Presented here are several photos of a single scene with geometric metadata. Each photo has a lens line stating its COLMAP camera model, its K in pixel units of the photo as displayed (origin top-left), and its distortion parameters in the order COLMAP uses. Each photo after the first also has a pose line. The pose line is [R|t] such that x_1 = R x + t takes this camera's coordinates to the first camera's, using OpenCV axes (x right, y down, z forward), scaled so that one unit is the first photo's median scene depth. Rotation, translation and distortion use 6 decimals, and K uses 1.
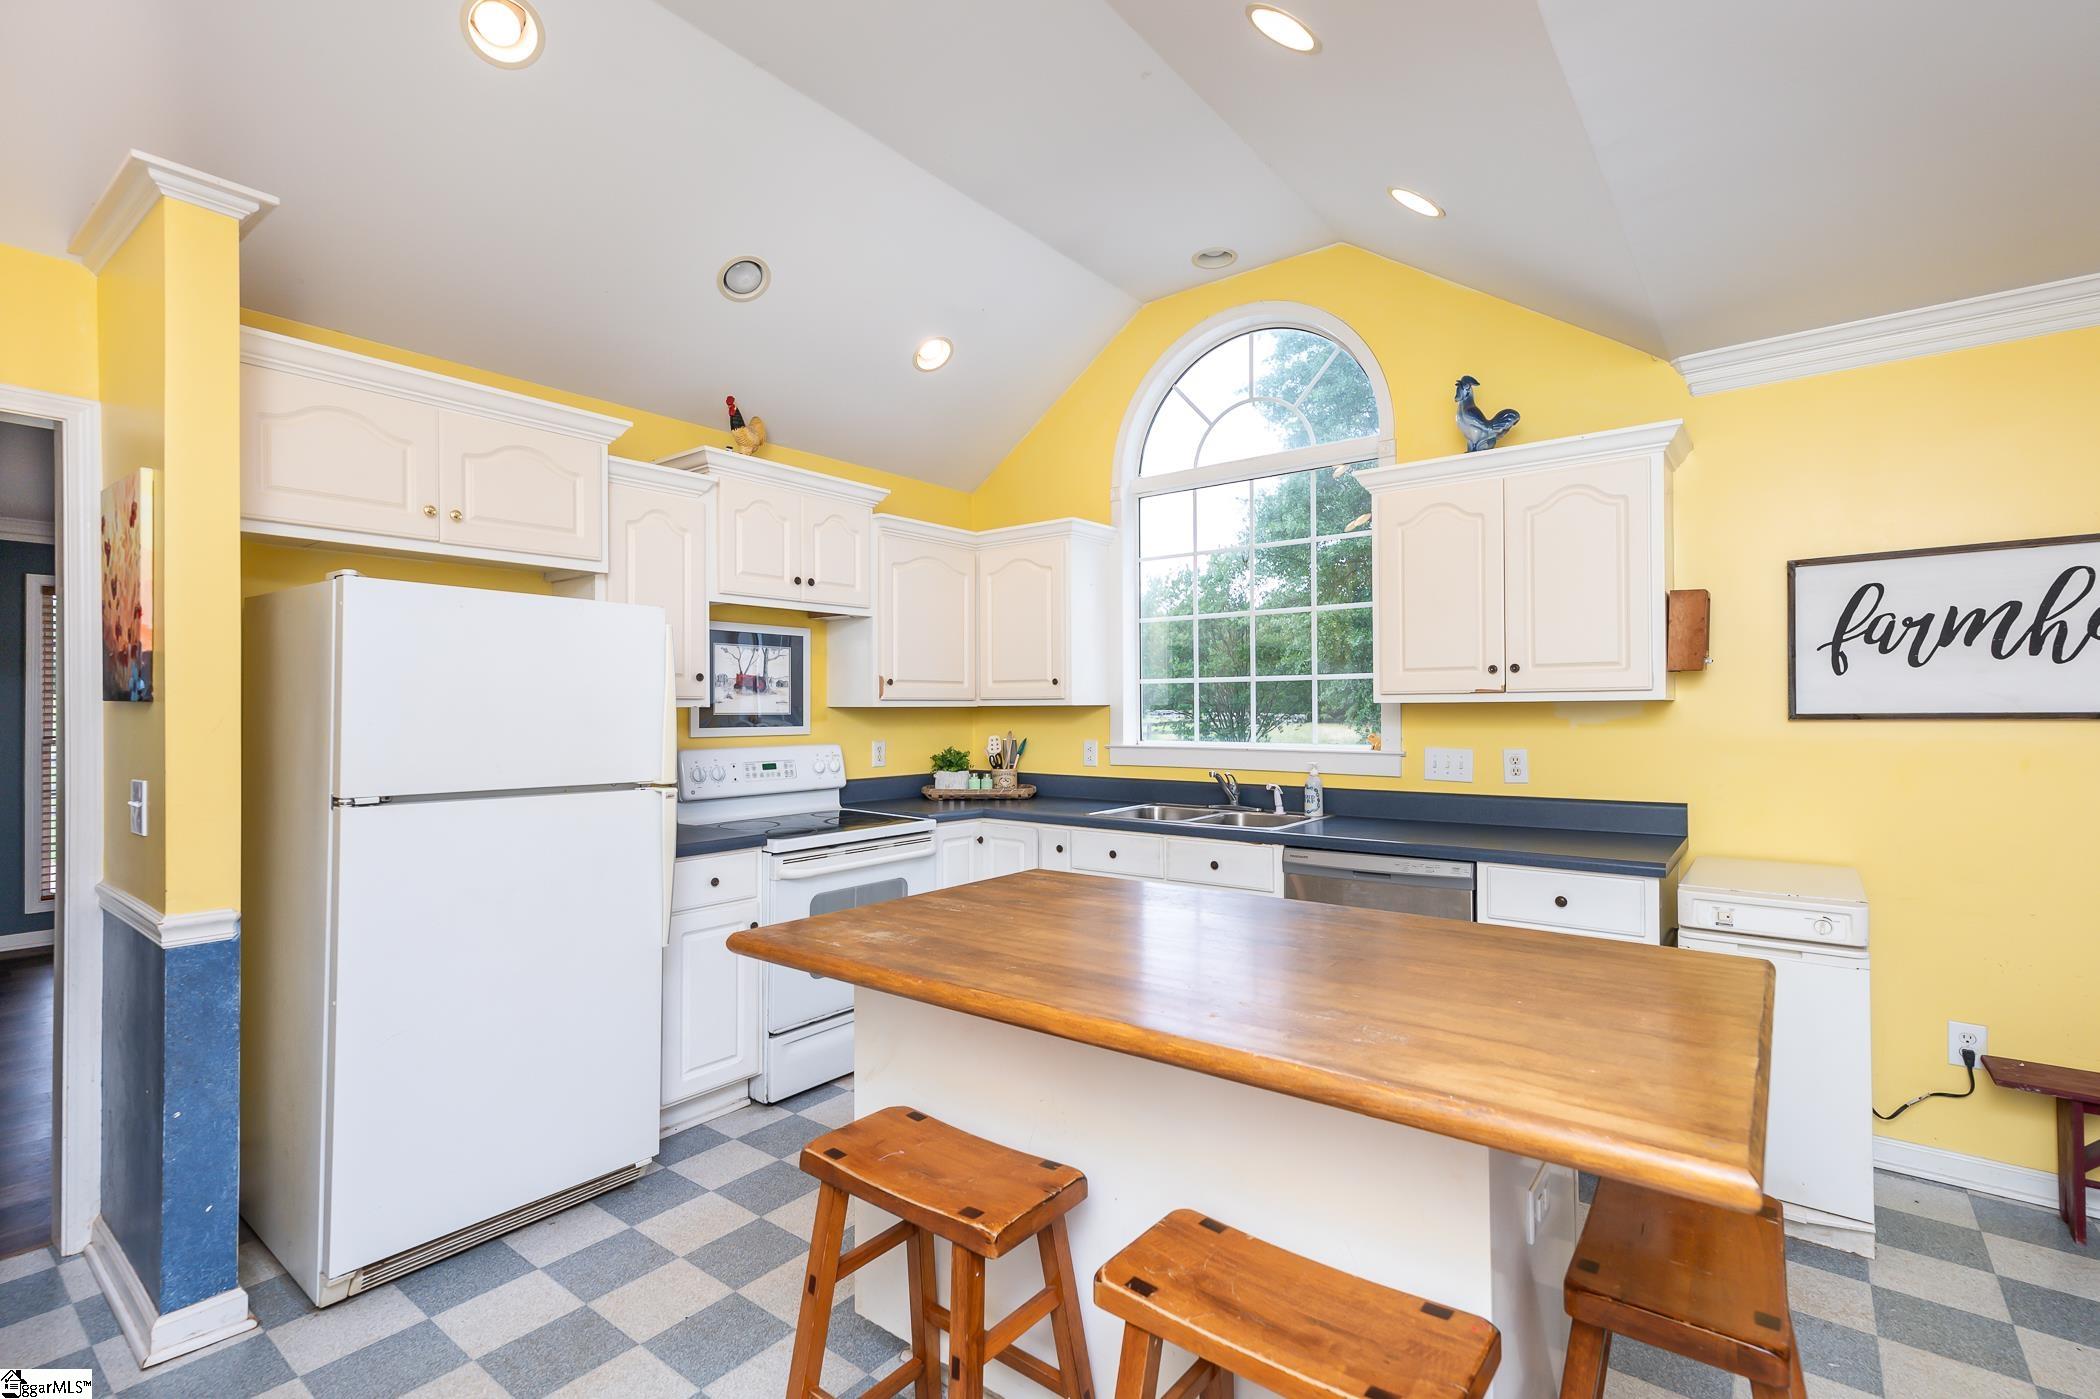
lens RADIAL K [[950.6, 0, 1047.9], [0, 950.6, 704.9], [0, 0, 1]] dist [0.015359, 0.000102]
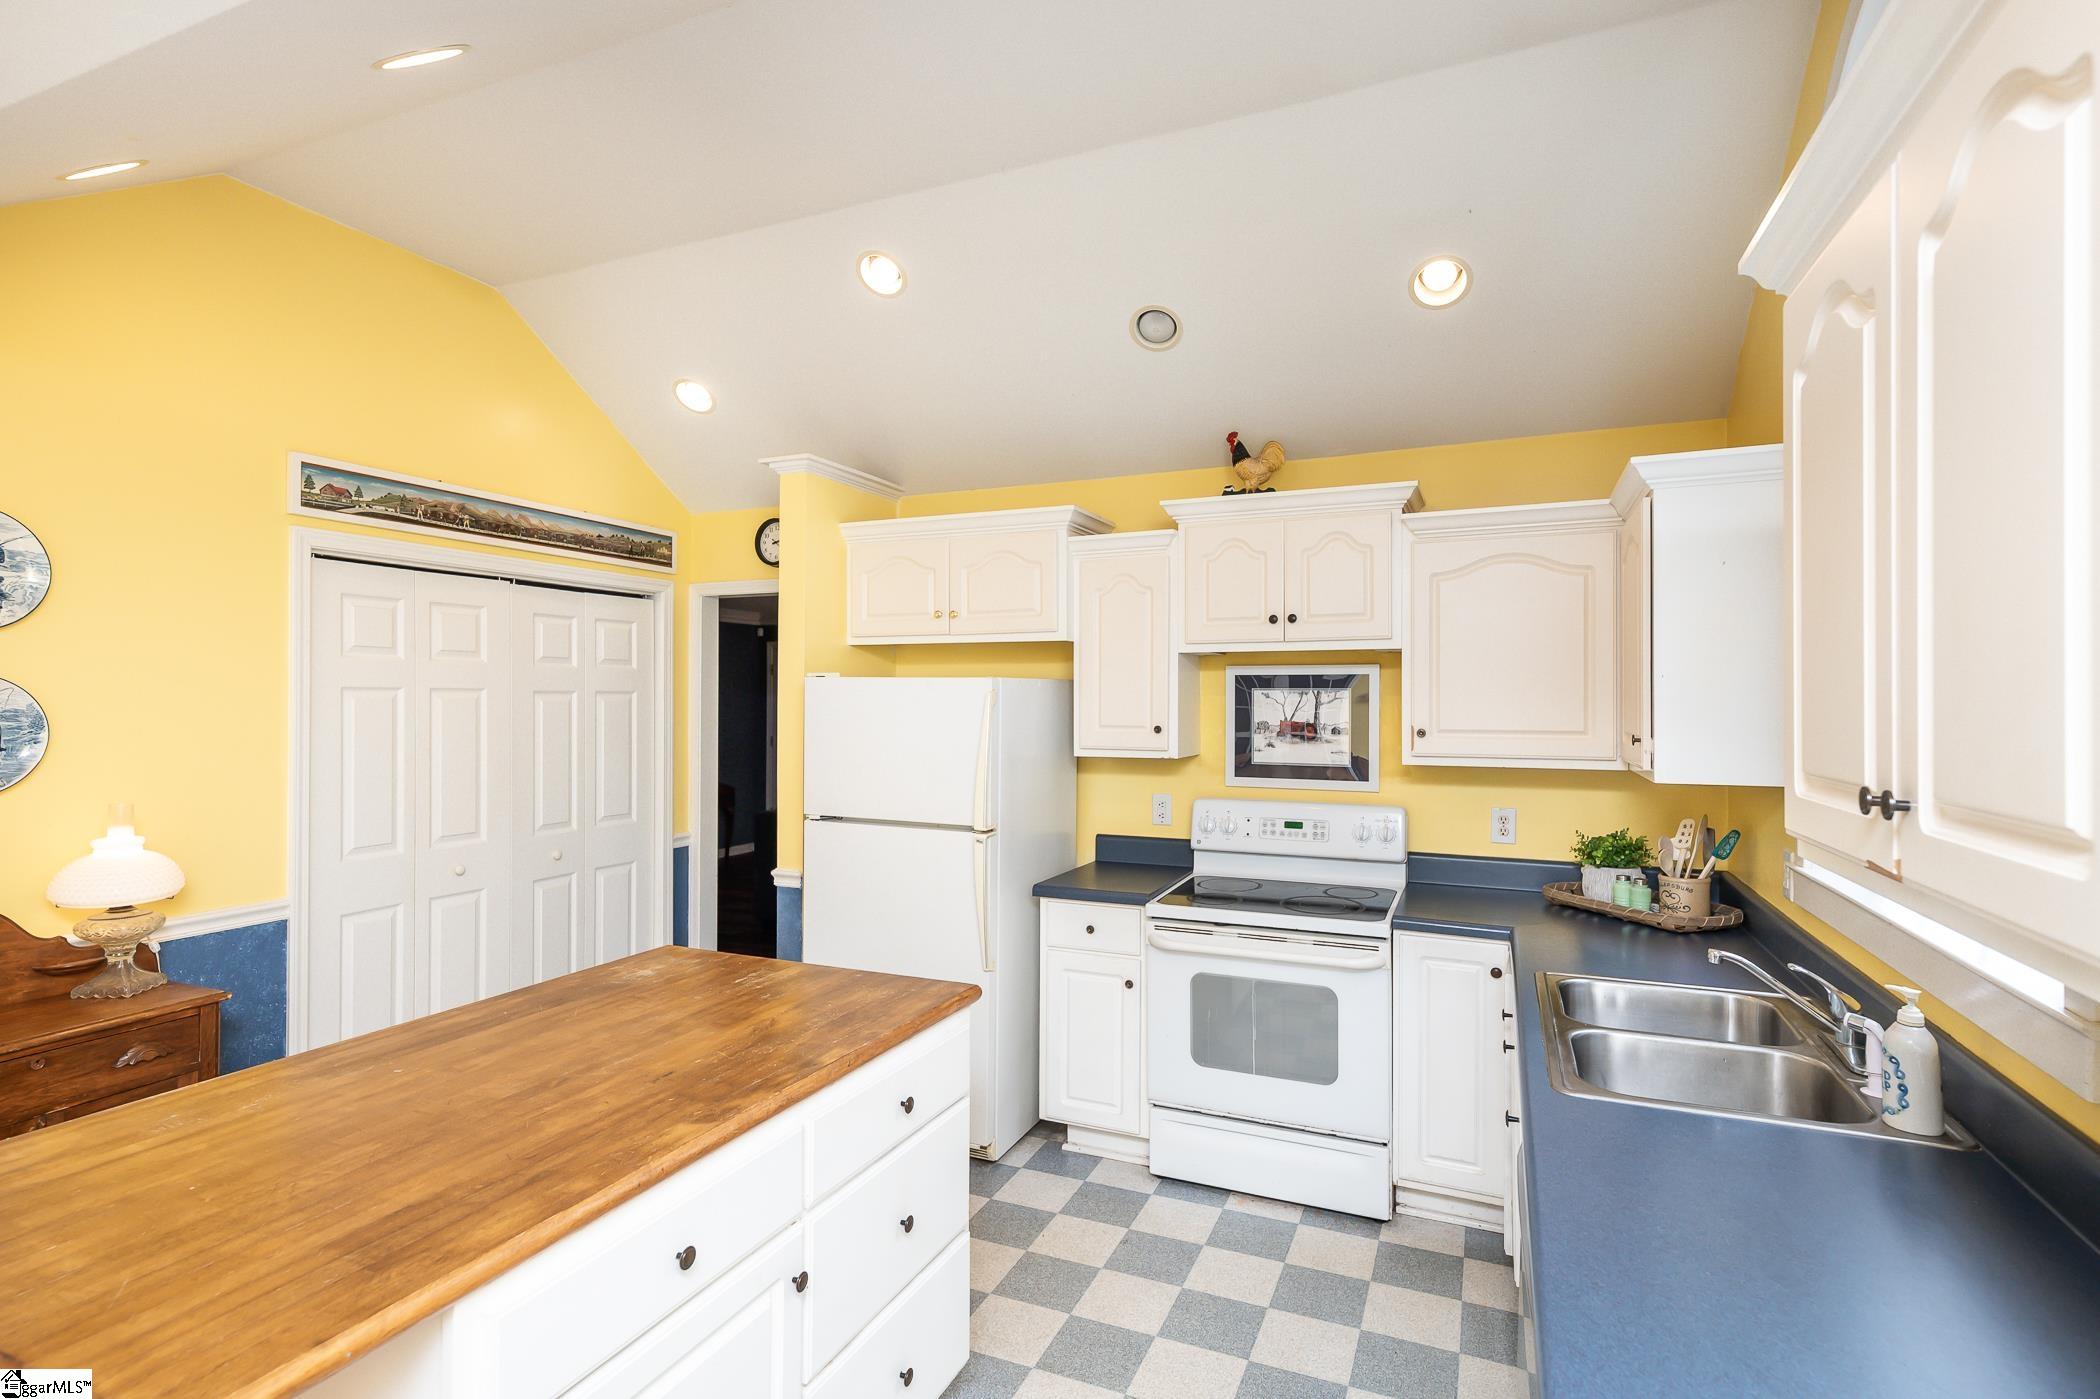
lens RADIAL K [[1021.3, 0, 1050.0], [0, 1021.3, 699.5], [0, 0, 1]] dist [0.013606, -0.000014]
pose [[0.253267, 0.004602, -0.967385, 0.576979], [0.000541, 0.999988, 0.004899, -0.057978], [0.967396, -0.001764, 0.253262, 0.534820]]
